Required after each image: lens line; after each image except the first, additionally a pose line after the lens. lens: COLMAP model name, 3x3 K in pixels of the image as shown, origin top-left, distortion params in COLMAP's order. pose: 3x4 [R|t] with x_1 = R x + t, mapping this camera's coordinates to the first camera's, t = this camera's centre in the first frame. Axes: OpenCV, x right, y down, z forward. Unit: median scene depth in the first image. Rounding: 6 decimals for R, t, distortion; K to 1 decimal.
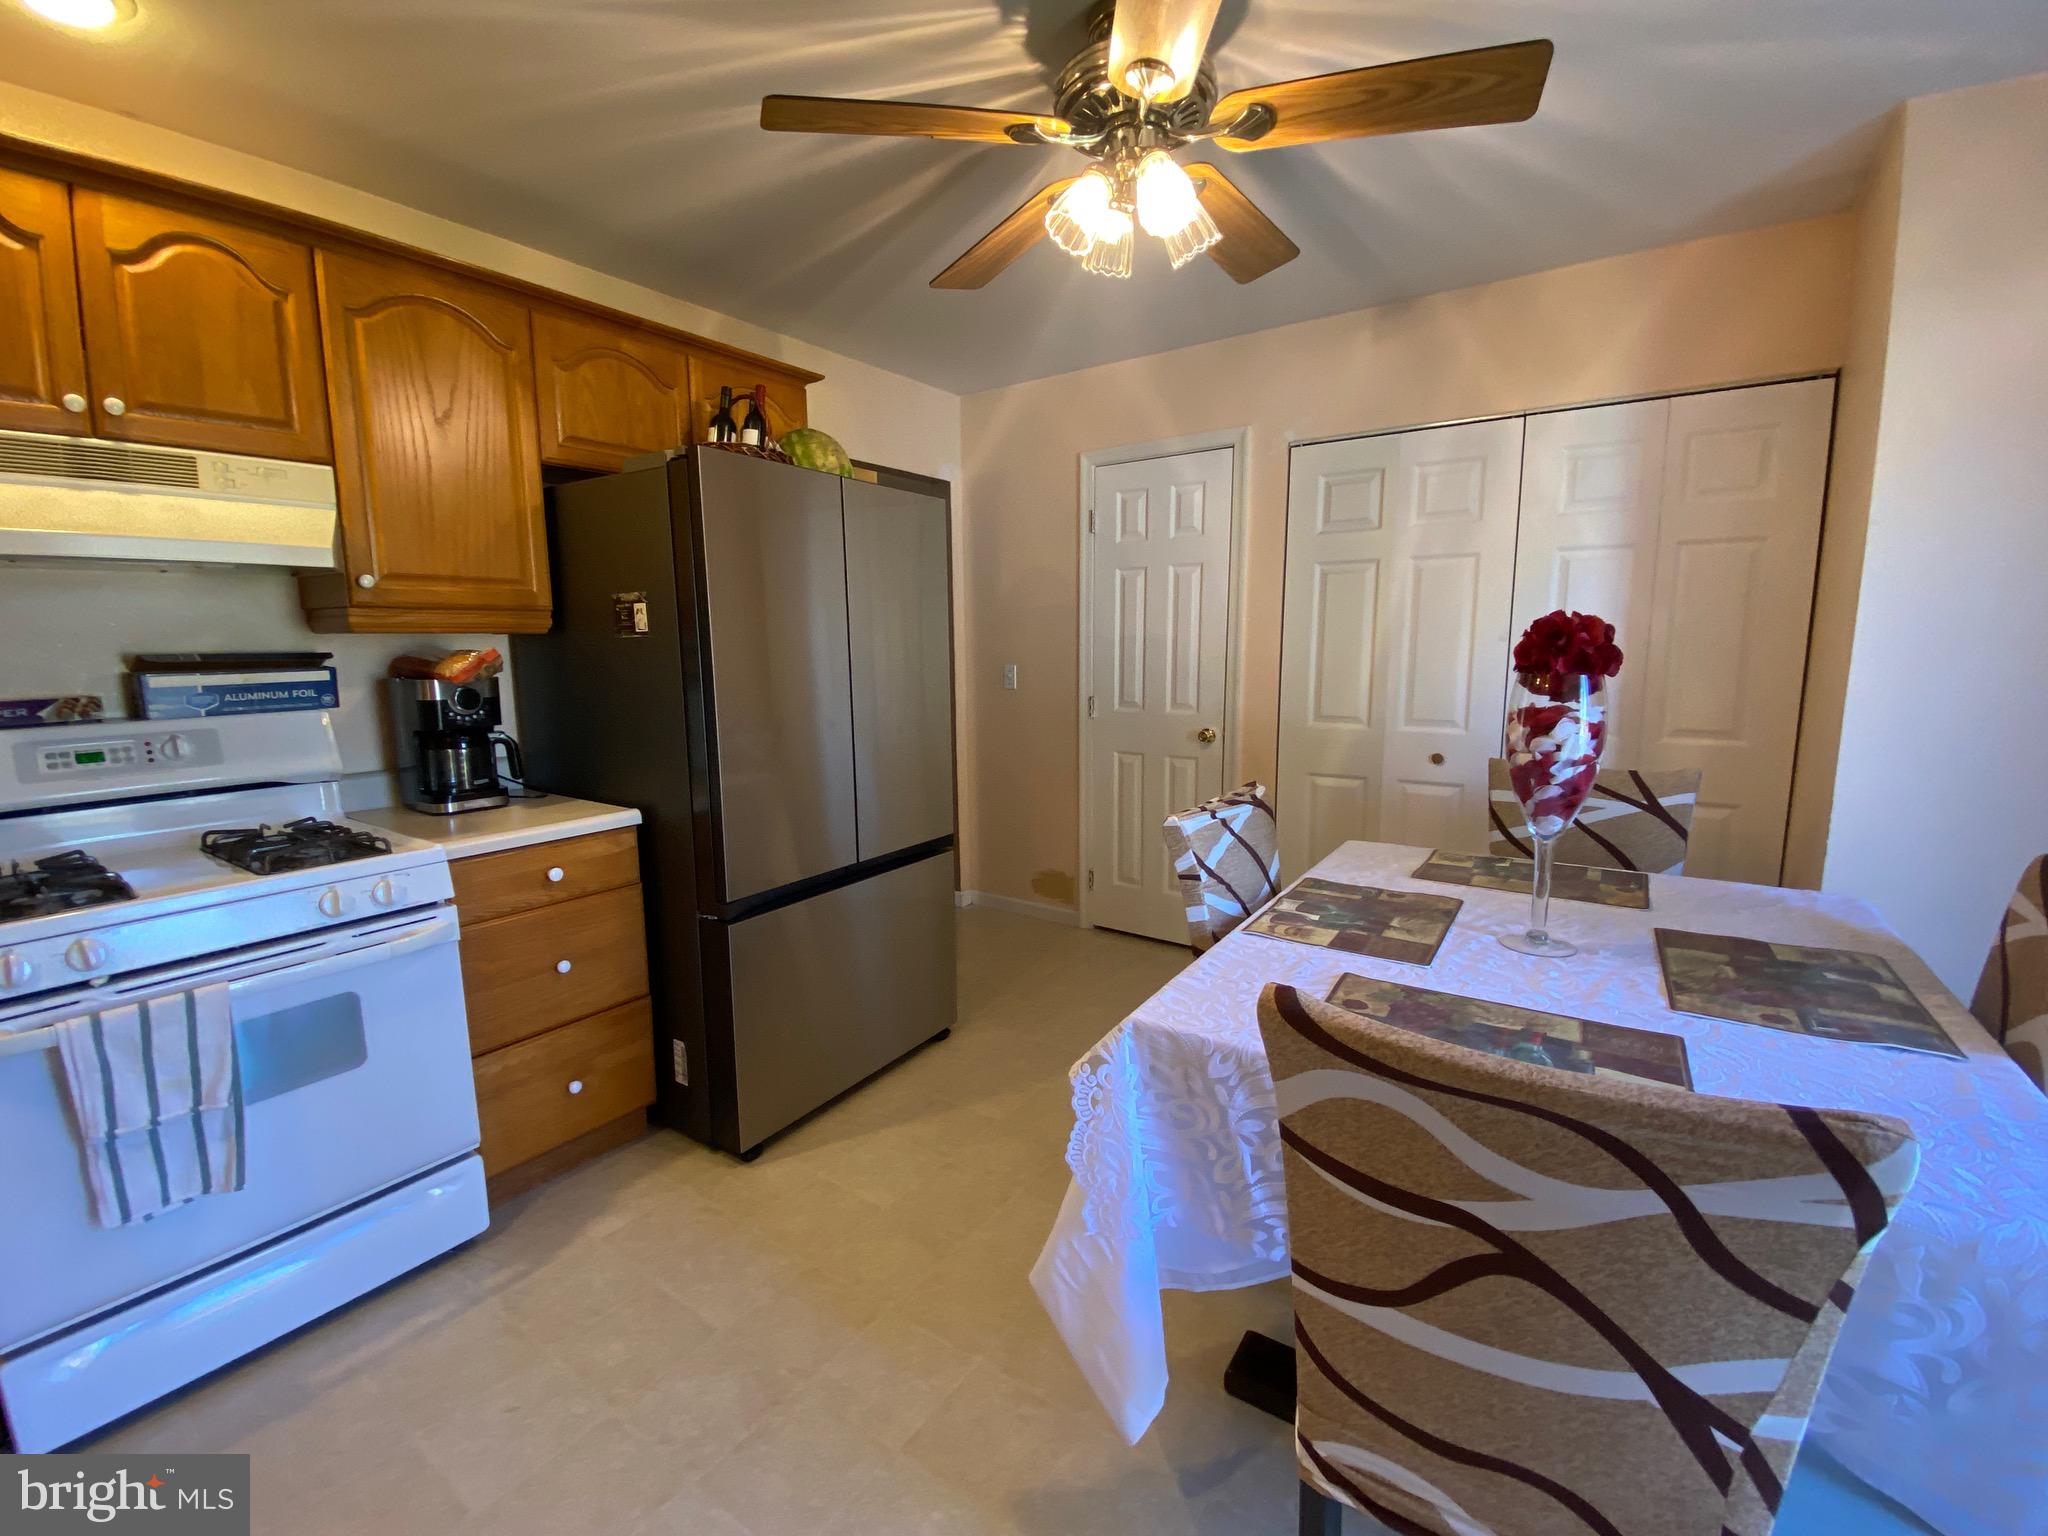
lens RADIAL K [[858.7, 0, 1015.8], [0, 858.7, 758.5], [0, 0, 1]] dist [-0.000457, -0.000341]
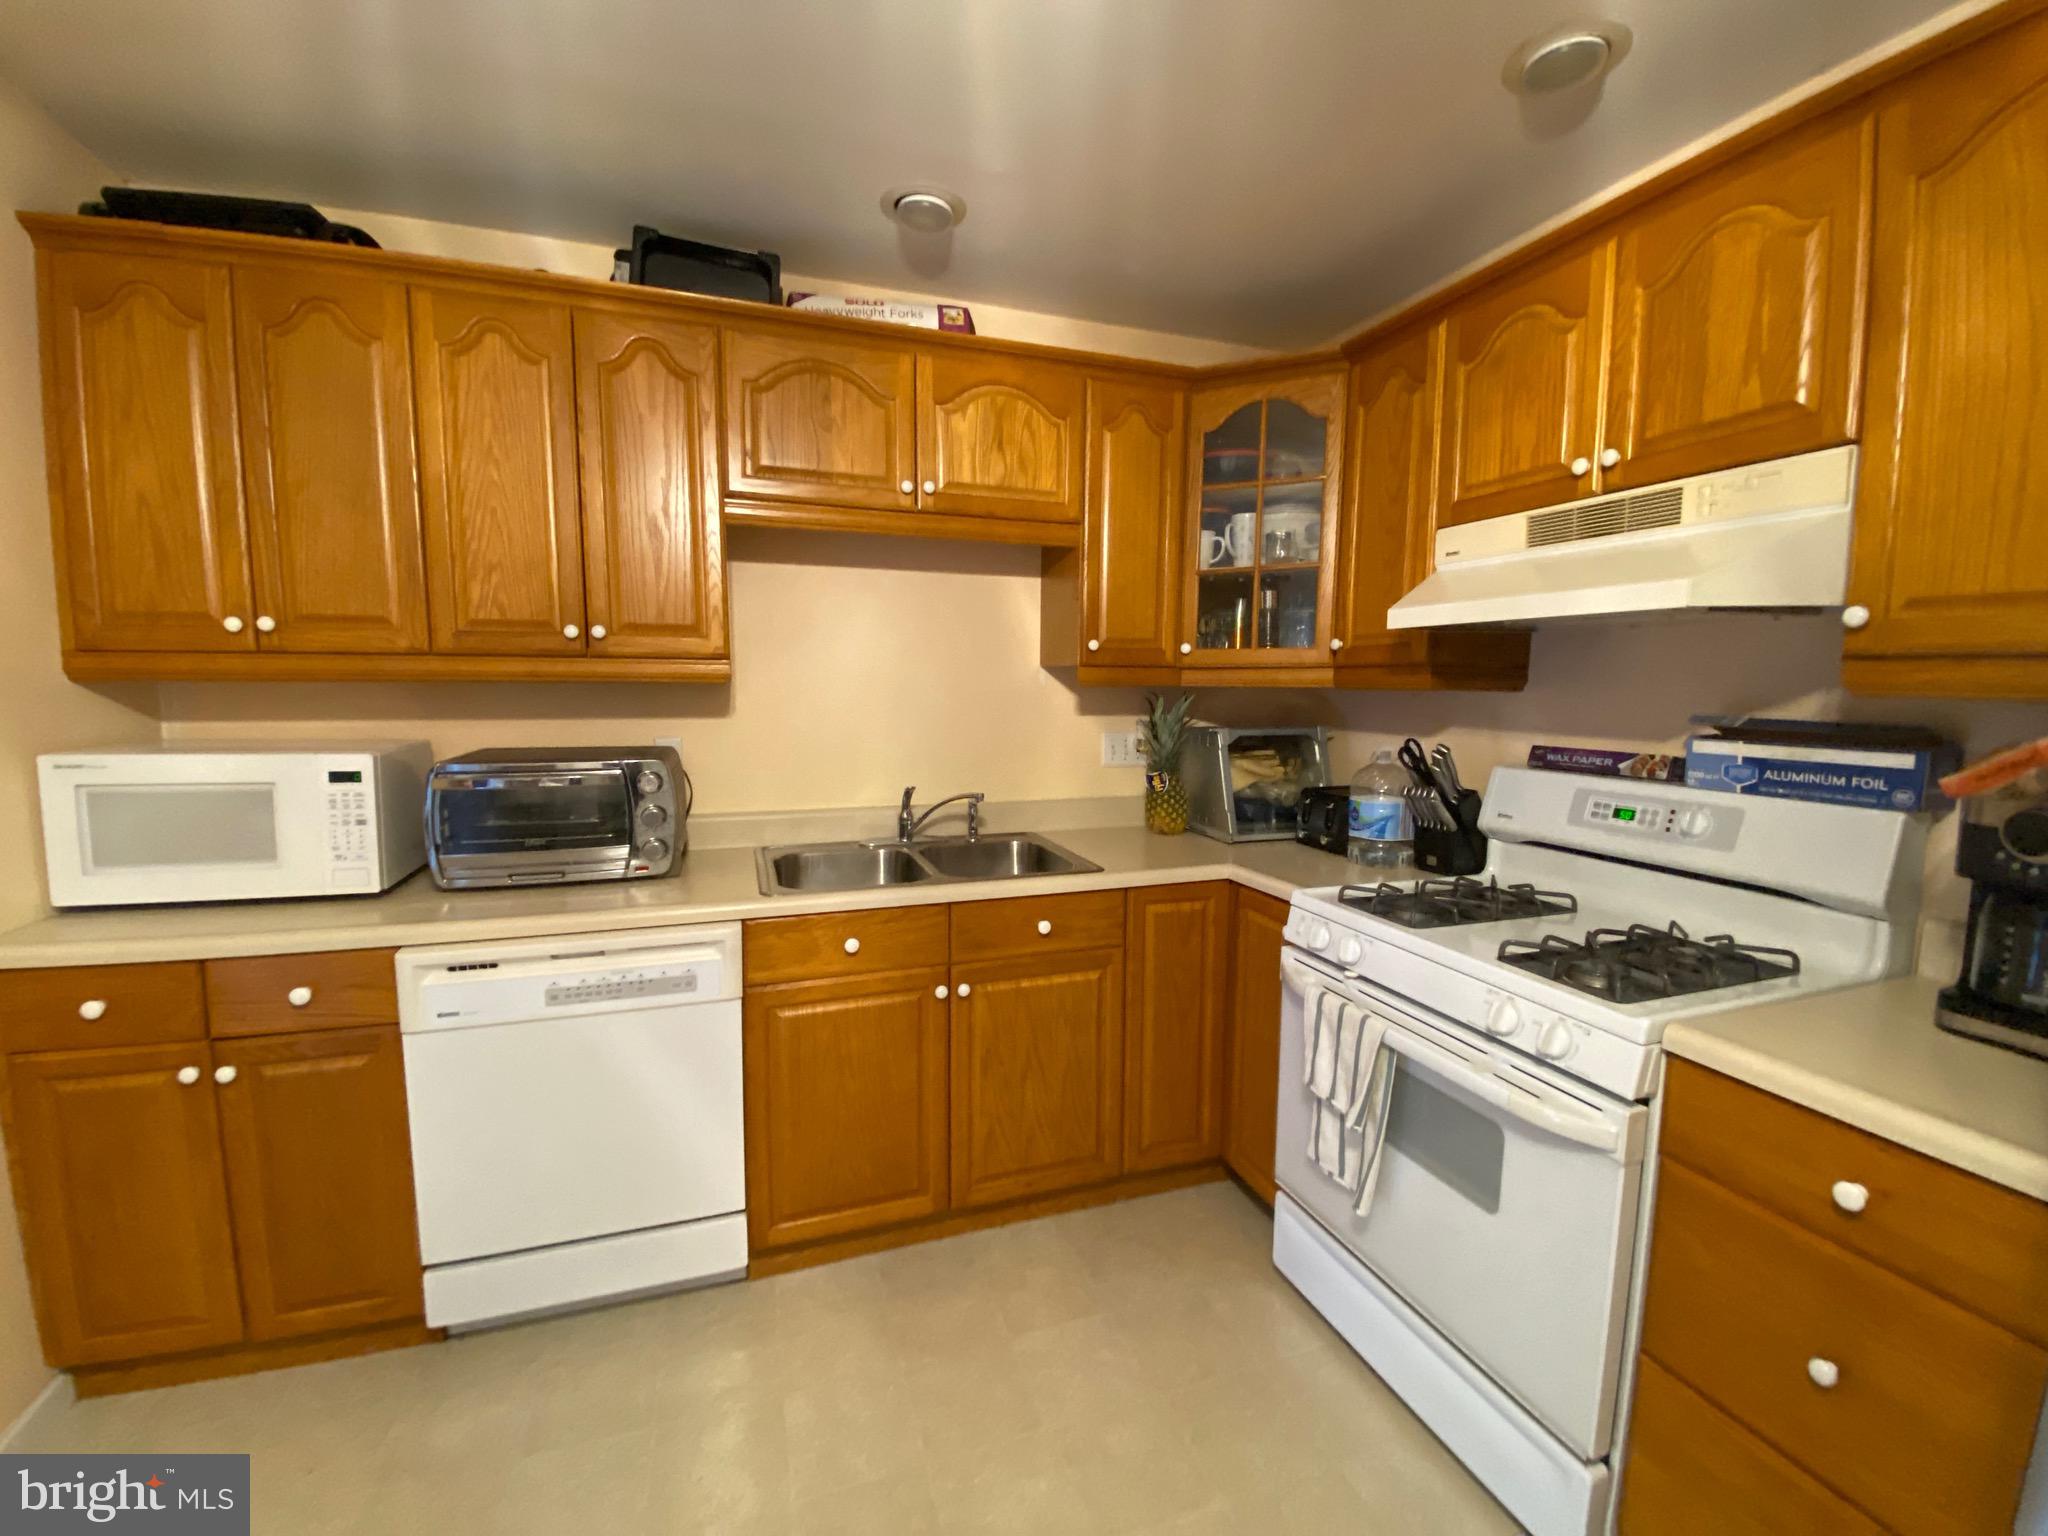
lens RADIAL K [[832.7, 0, 1013.0], [0, 832.7, 768.8], [0, 0, 1]] dist [0.026221, -0.022923]
pose [[-0.584292, 0.091987, -0.806313, 0.114631], [-0.121837, 0.972352, 0.199219, -0.156599], [0.802346, 0.214641, -0.556930, 0.944349]]
